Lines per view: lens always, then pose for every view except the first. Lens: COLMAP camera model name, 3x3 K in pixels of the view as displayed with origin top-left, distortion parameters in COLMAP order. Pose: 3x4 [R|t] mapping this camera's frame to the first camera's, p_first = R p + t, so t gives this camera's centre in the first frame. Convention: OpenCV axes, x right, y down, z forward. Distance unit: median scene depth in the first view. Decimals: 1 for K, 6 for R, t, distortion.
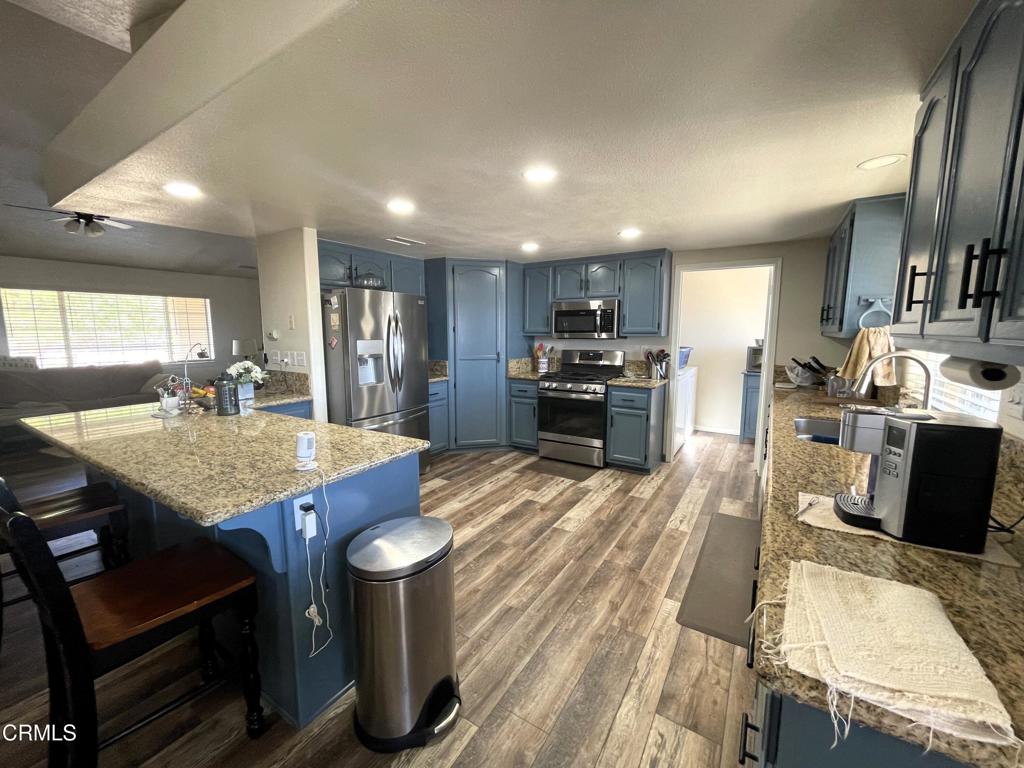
lens RADIAL K [[410.6, 0, 511.8], [0, 410.6, 384.0], [0, 0, 1]] dist [-0.012329, 0.000011]
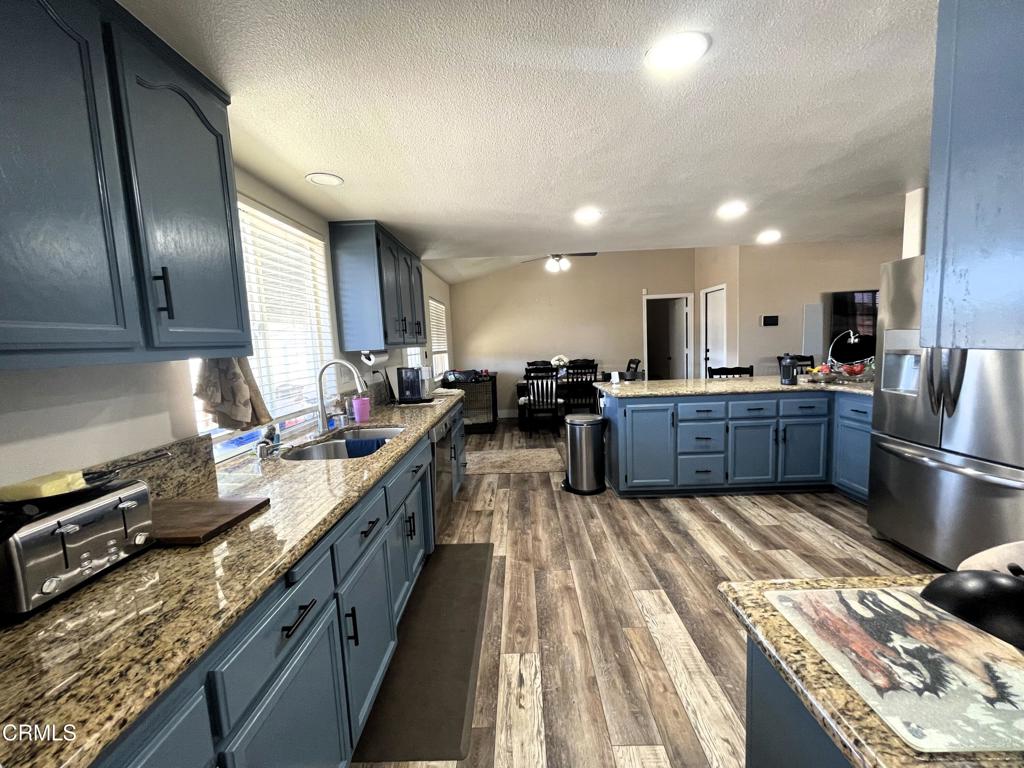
lens RADIAL K [[410.6, 0, 511.2], [0, 410.6, 383.2], [0, 0, 1]] dist [-0.012329, 0.000011]
pose [[-0.852959, 0.096144, -0.513047, 0.833095], [-0.021755, 0.975488, 0.218973, -0.218394], [0.521525, 0.197936, -0.829960, 1.705696]]
